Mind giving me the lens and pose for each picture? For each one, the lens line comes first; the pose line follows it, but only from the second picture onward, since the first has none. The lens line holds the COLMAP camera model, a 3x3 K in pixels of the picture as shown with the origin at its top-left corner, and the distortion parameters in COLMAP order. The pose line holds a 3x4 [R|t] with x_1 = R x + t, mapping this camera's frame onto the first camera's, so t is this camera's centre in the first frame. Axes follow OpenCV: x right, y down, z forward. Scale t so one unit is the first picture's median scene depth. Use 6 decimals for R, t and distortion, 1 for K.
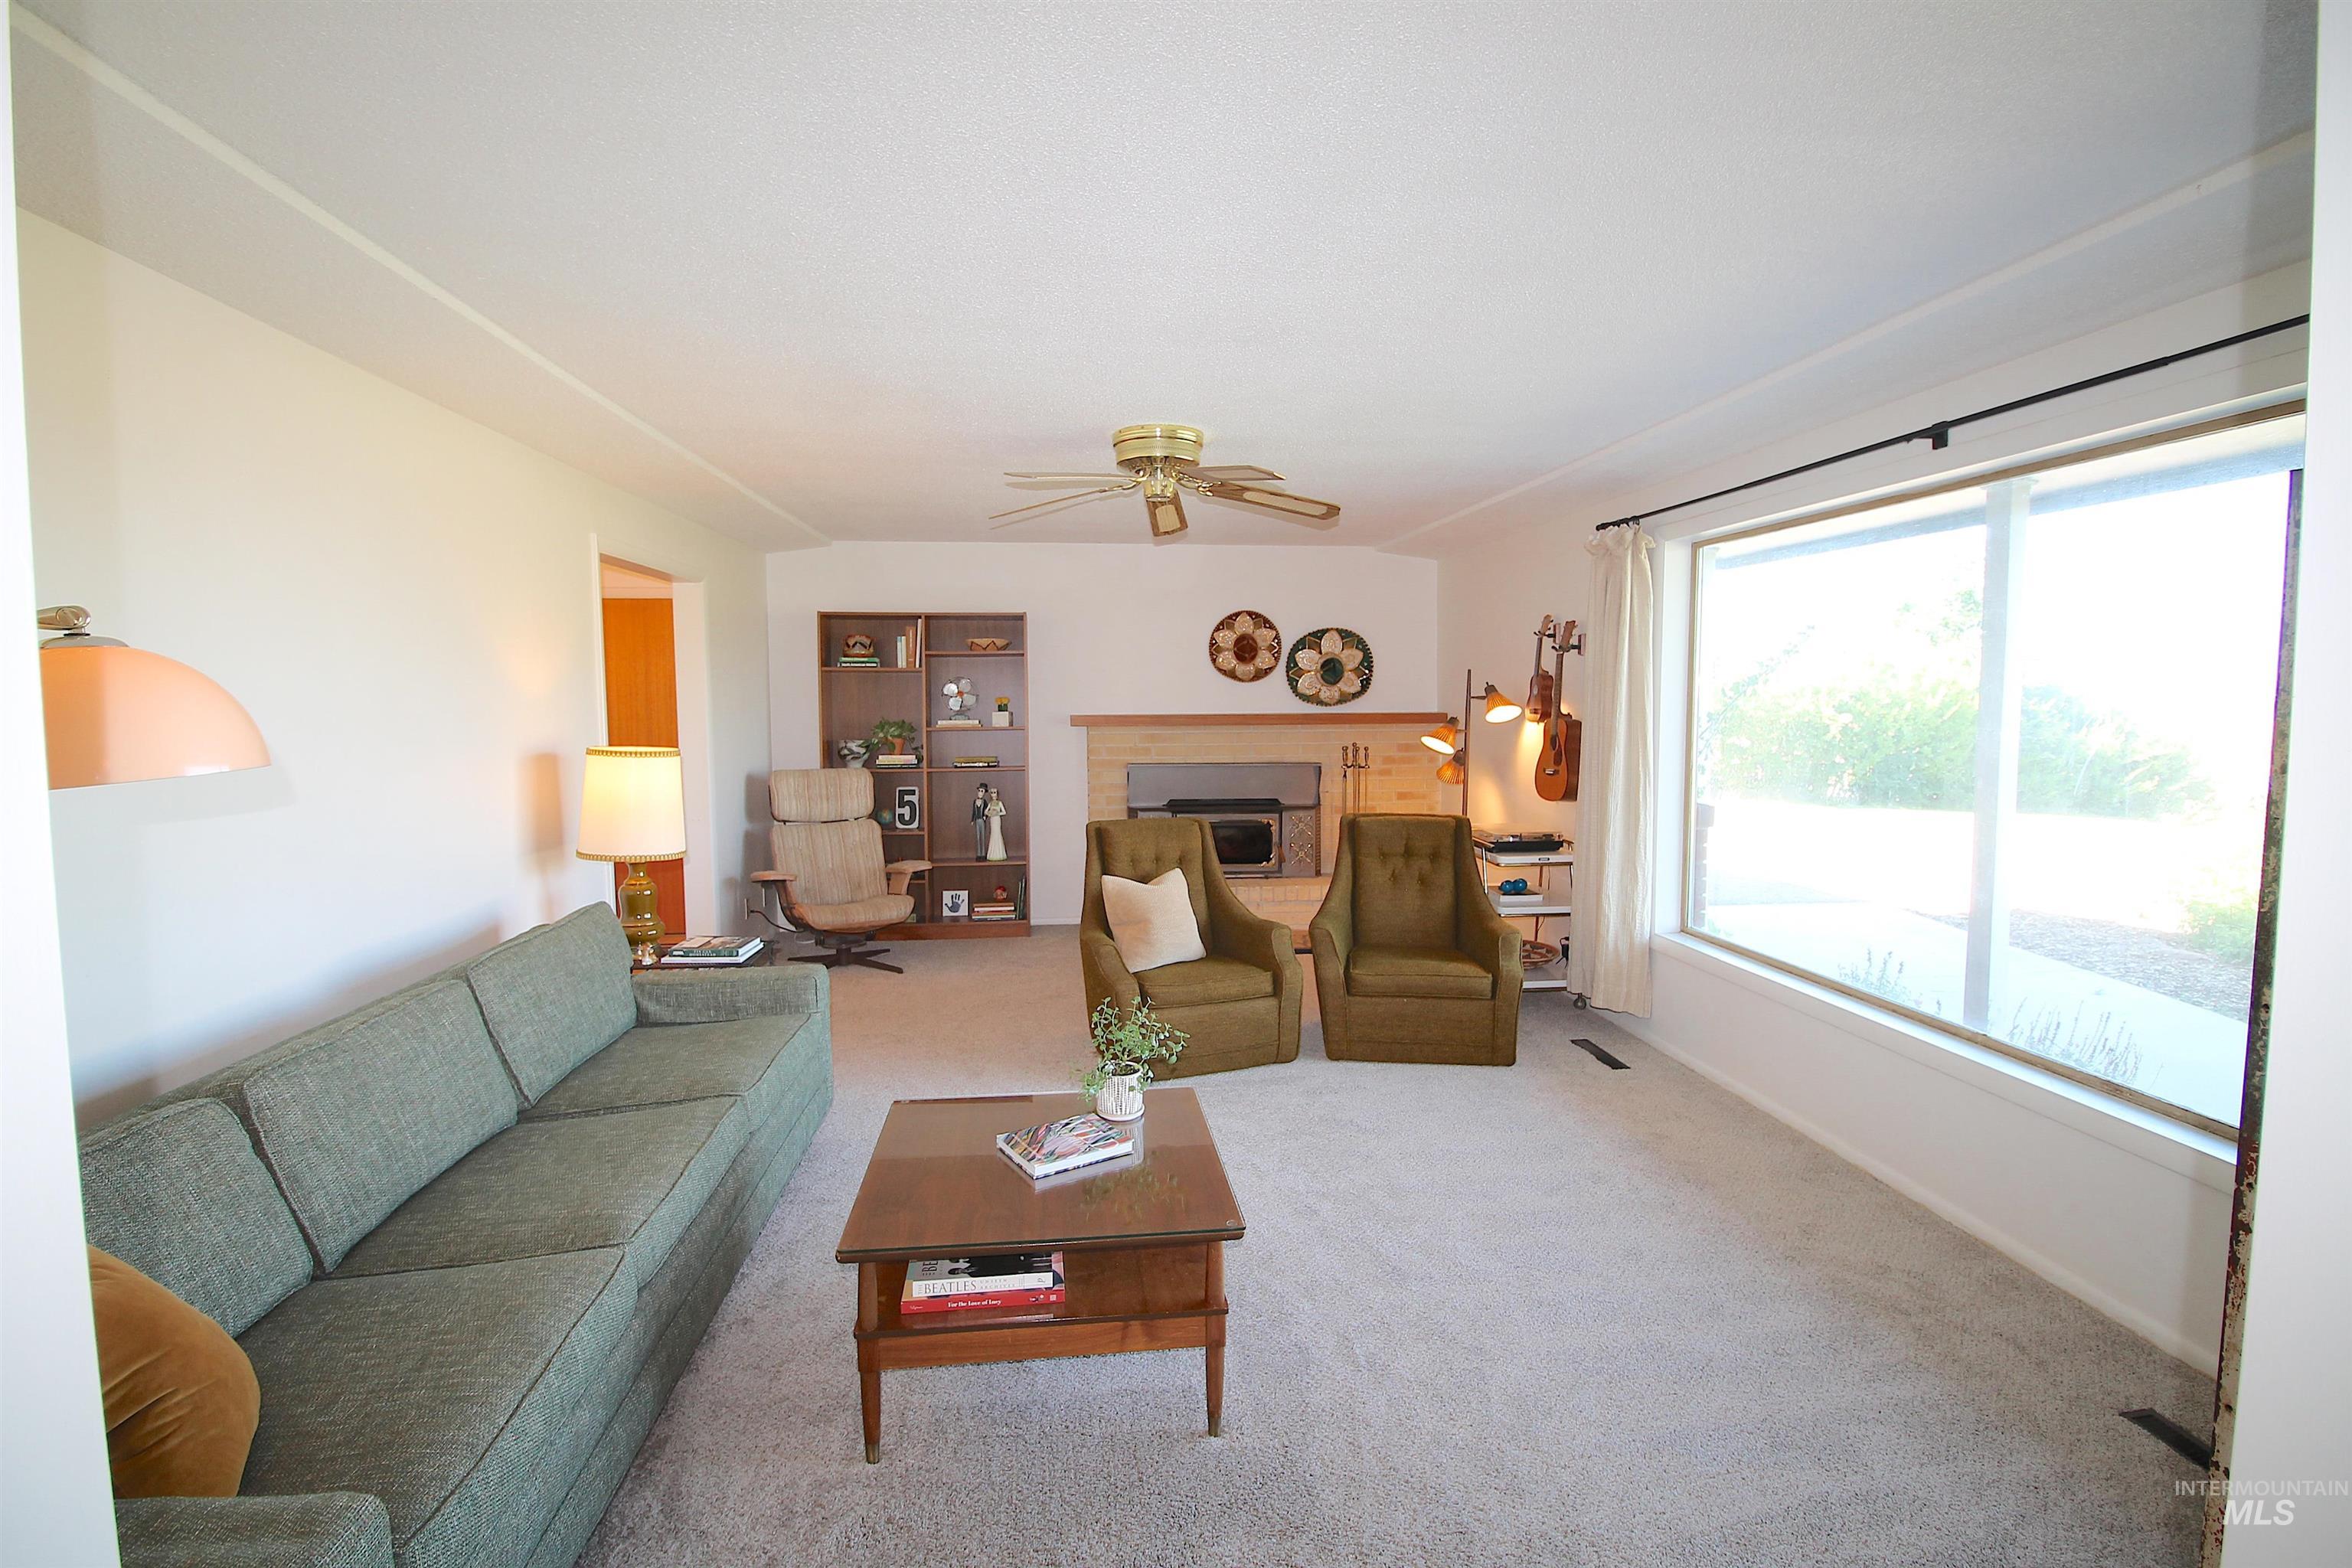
lens RADIAL K [[1095.9, 0, 1173.4], [0, 1095.9, 782.7], [0, 0, 1]] dist [-0.014066, -0.005817]
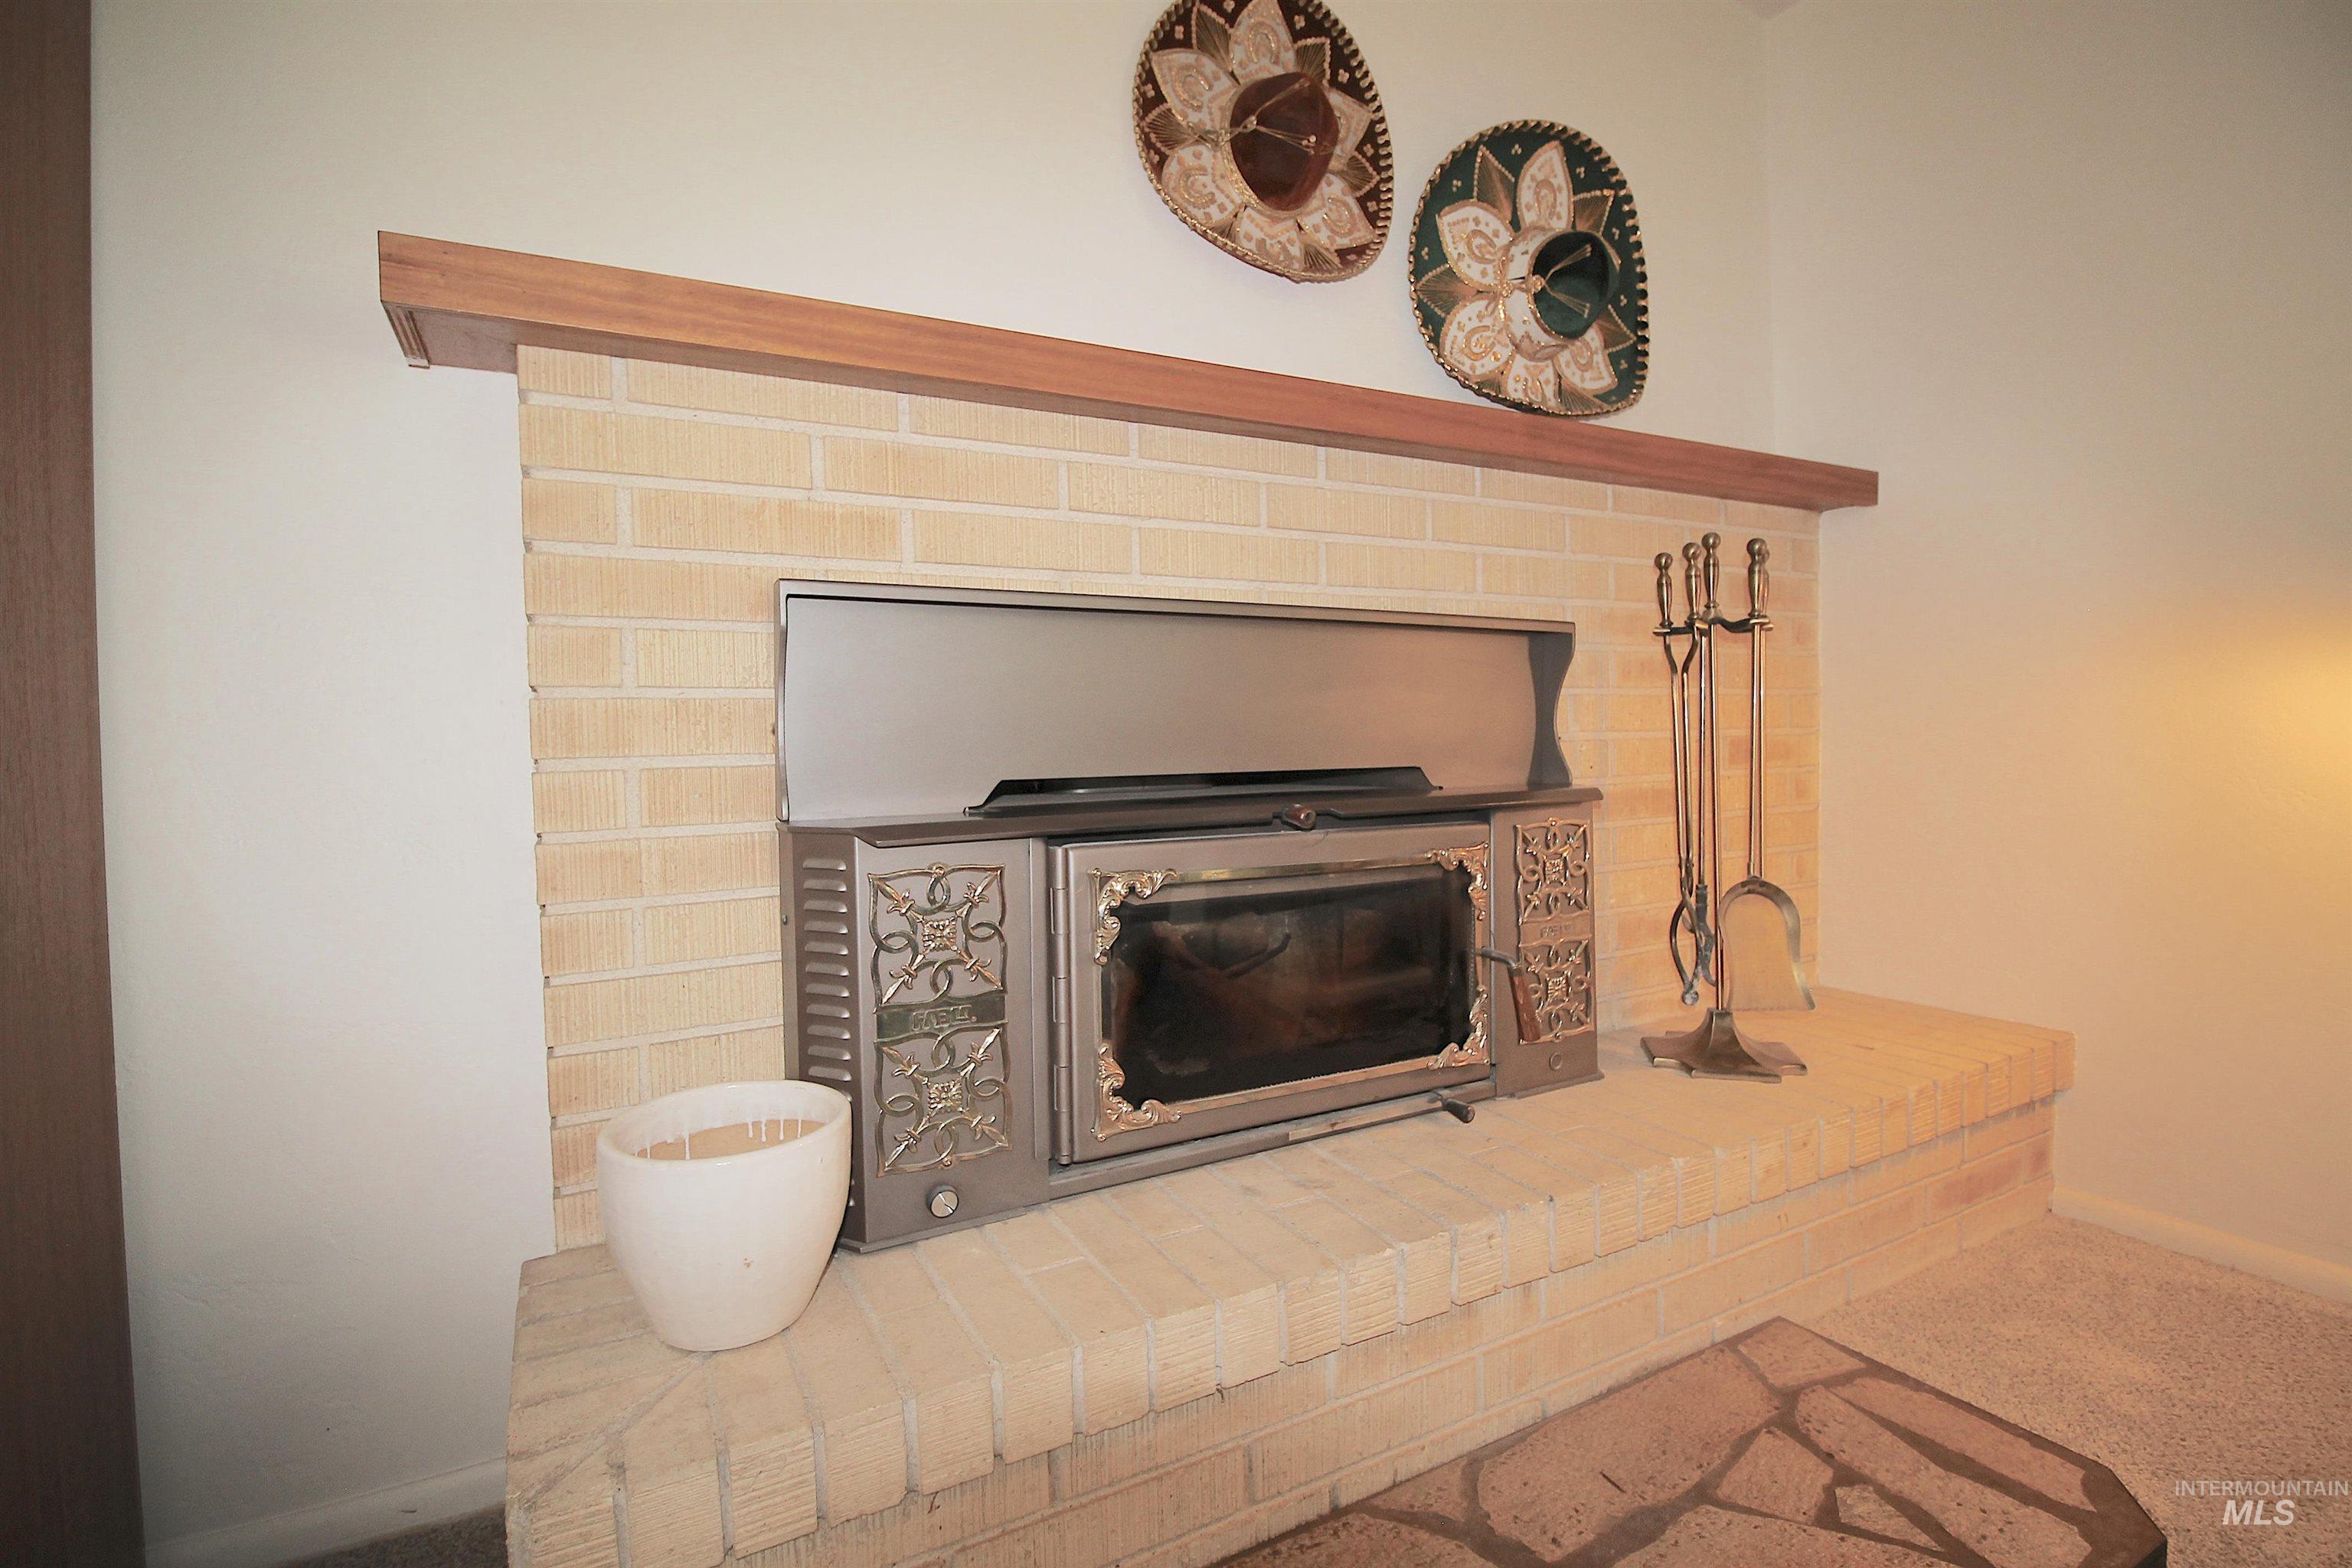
lens RADIAL K [[1095.9, 0, 1173.6], [0, 1095.9, 770.3], [0, 0, 1]] dist [-0.014066, -0.005817]
pose [[0.928233, -0.028387, 0.370916, -0.047219], [0.056354, 0.996307, -0.064777, 0.028147], [-0.367707, 0.081031, 0.926405, 0.794236]]
